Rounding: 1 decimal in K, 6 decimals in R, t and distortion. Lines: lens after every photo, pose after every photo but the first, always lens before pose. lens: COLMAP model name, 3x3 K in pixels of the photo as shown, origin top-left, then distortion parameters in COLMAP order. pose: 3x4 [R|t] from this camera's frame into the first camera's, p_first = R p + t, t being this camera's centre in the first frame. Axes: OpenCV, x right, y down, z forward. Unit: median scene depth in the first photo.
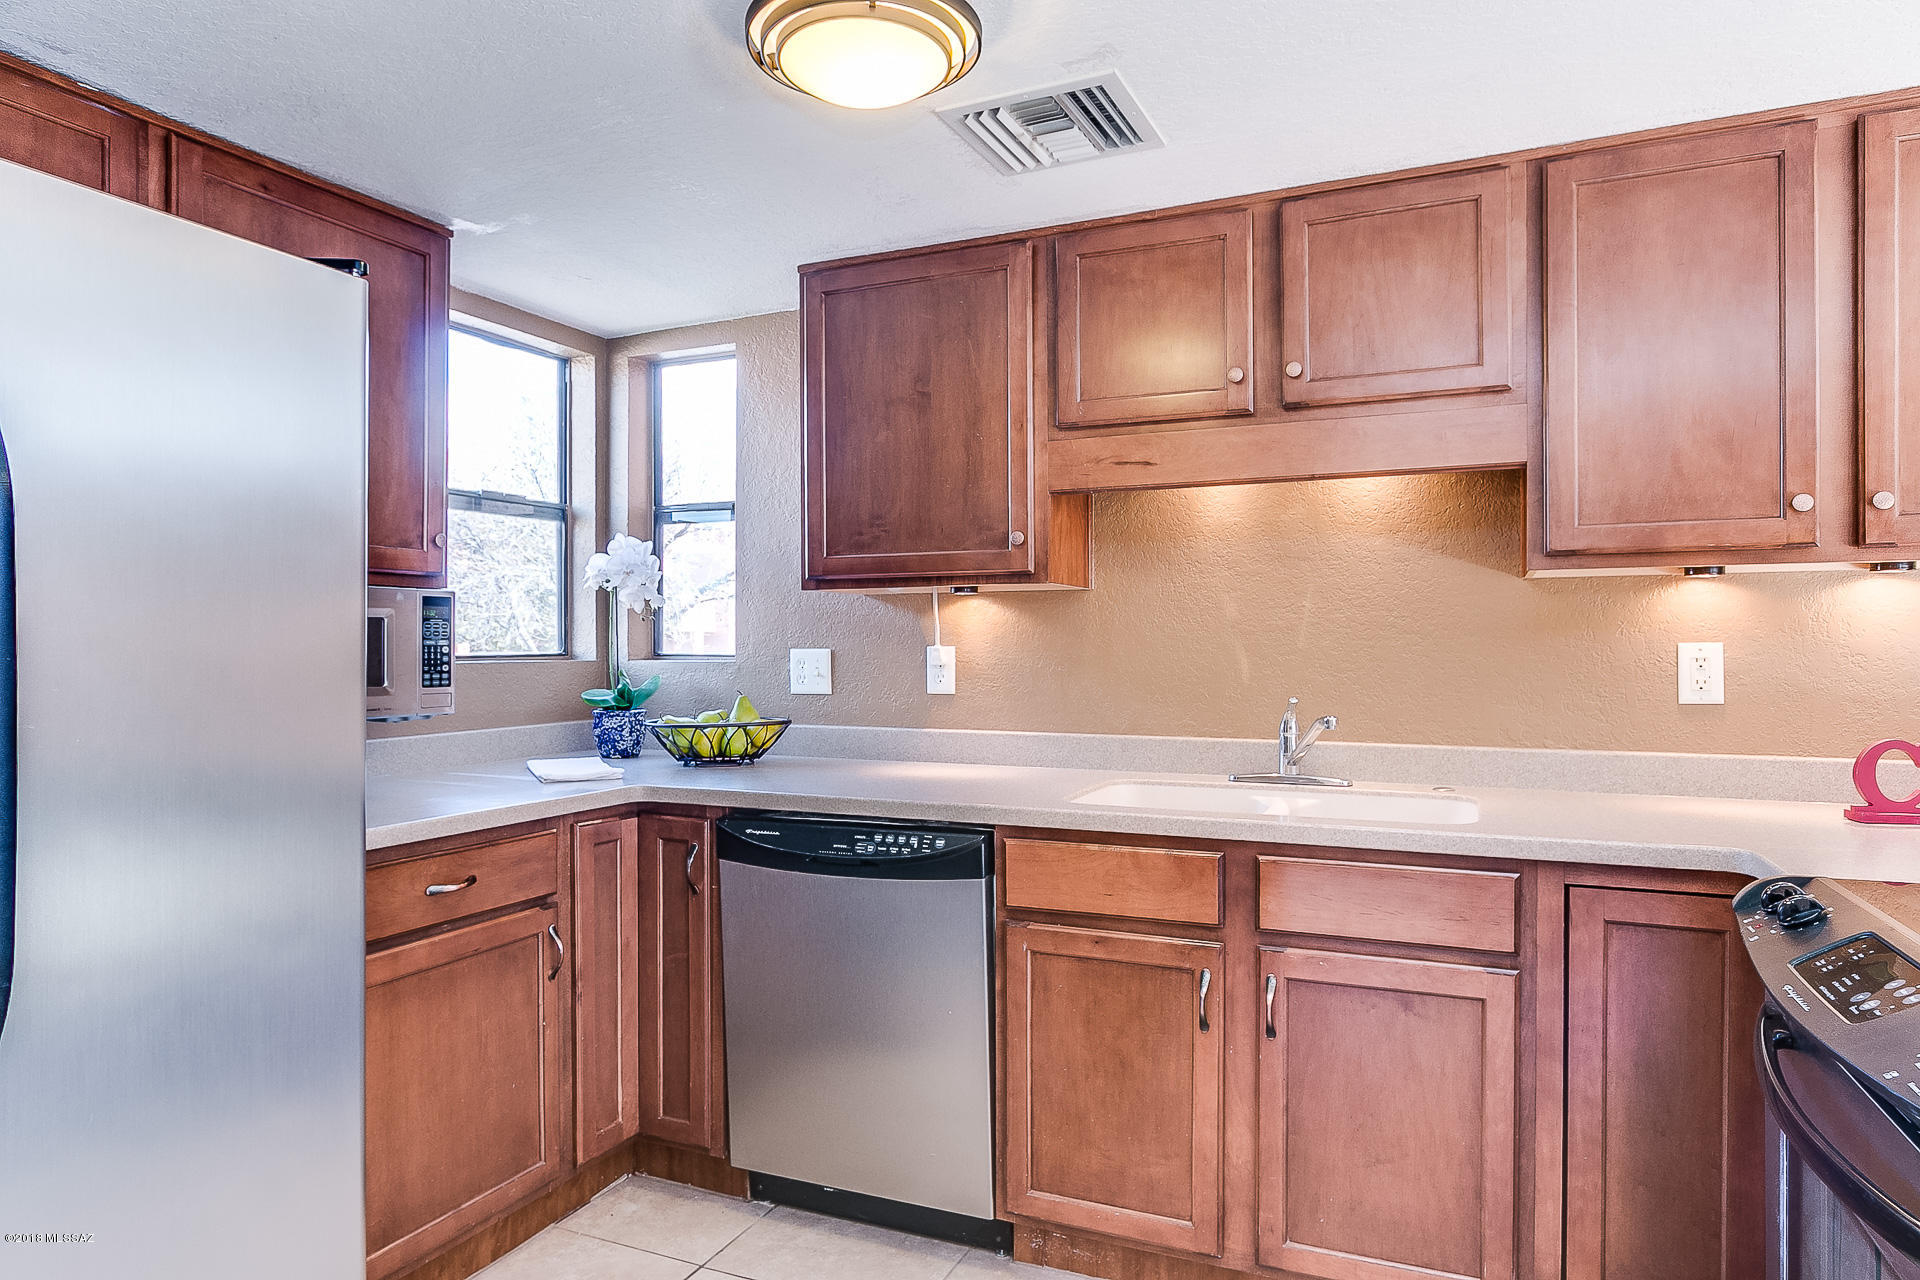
lens RADIAL K [[1089.7, 0, 963.4], [0, 1089.7, 614.4], [0, 0, 1]] dist [-0.006794, 0.003853]
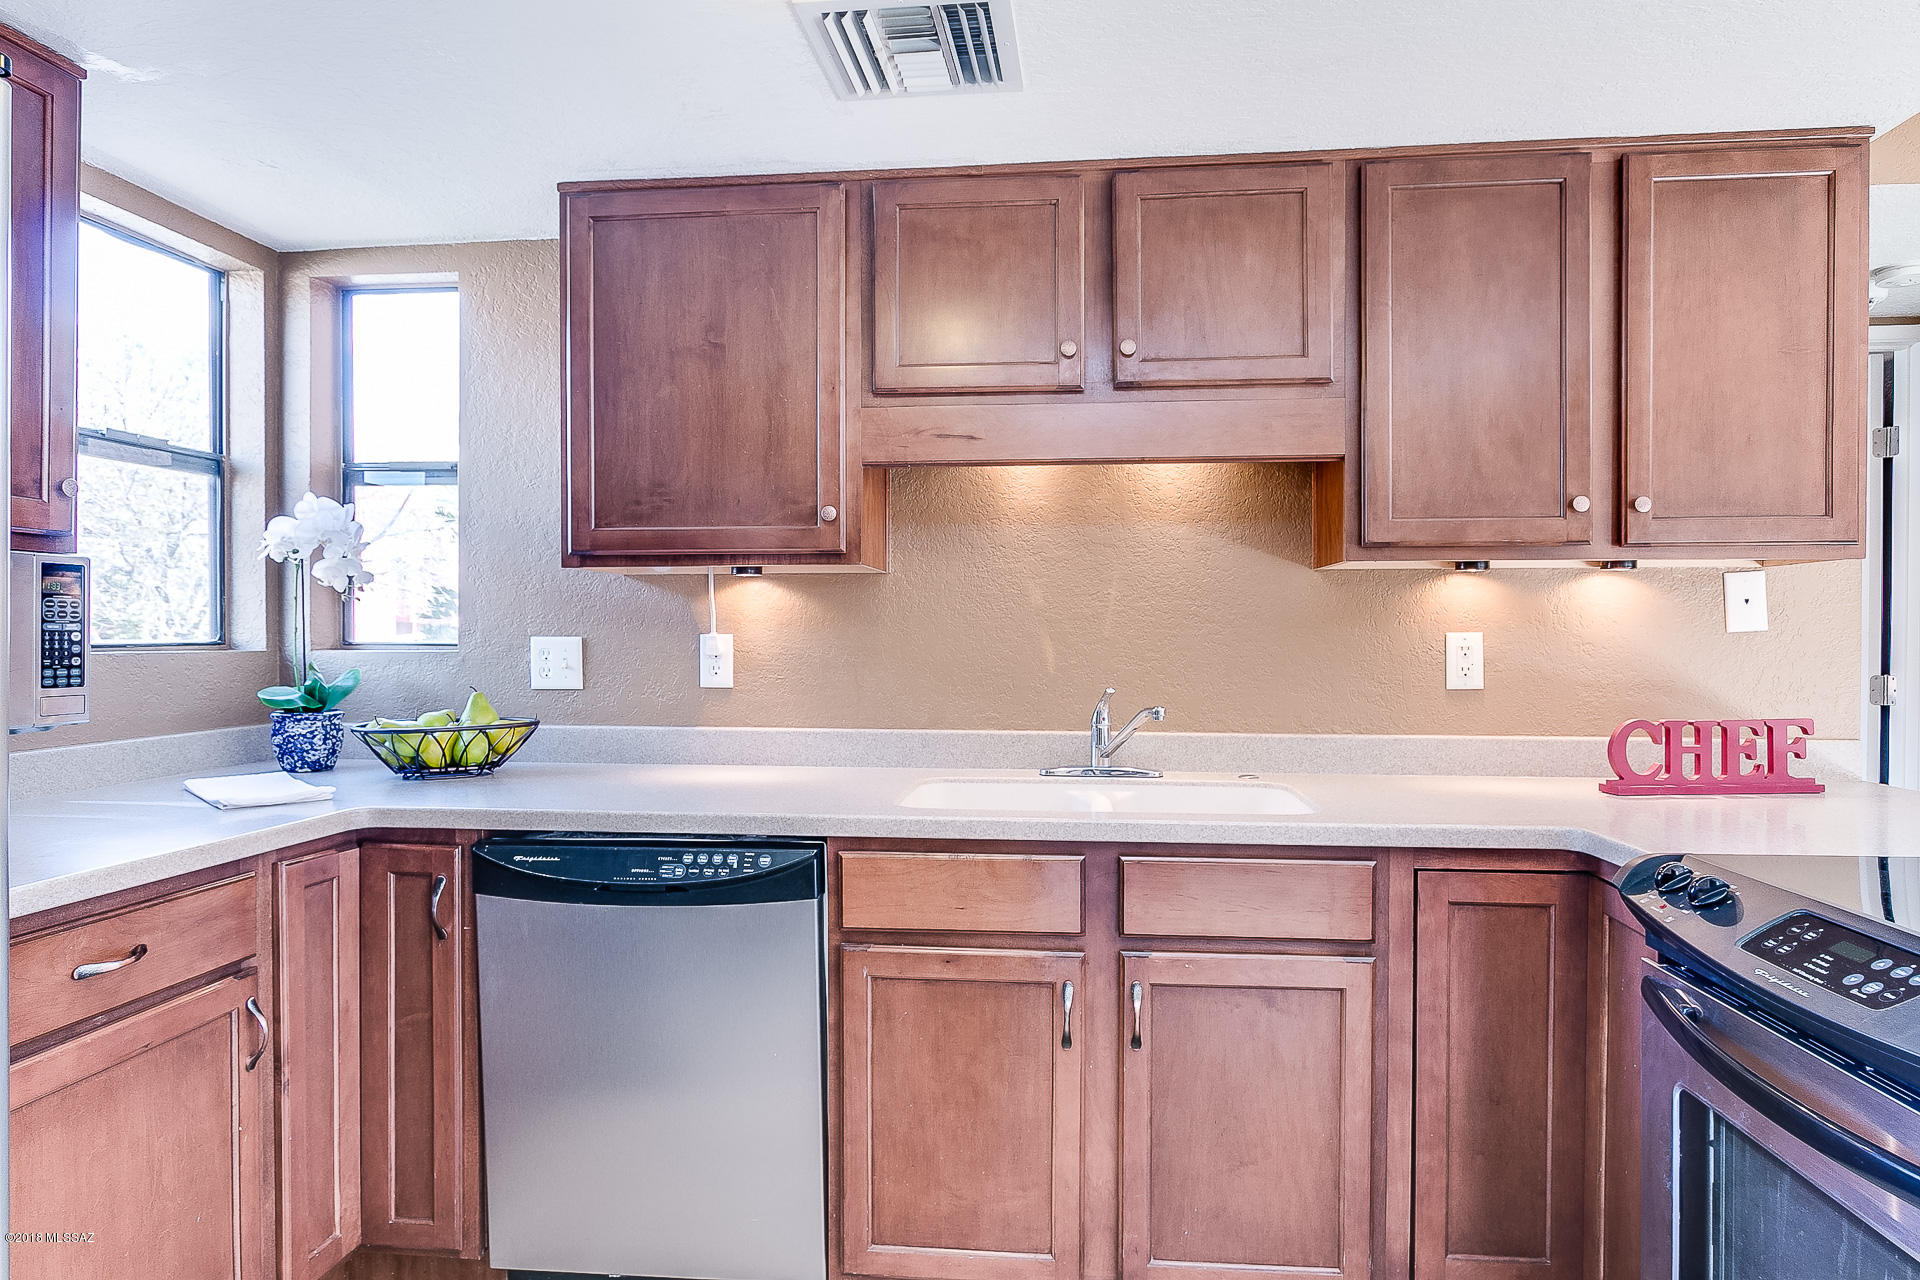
lens RADIAL K [[1089.7, 0, 963.4], [0, 1089.7, 614.4], [0, 0, 1]] dist [-0.006794, 0.003853]
pose [[0.955972, 0.007950, 0.293349, -0.119605], [-0.010895, 0.999905, 0.008404, 0.004780], [-0.293254, -0.011230, 0.955969, 0.121884]]
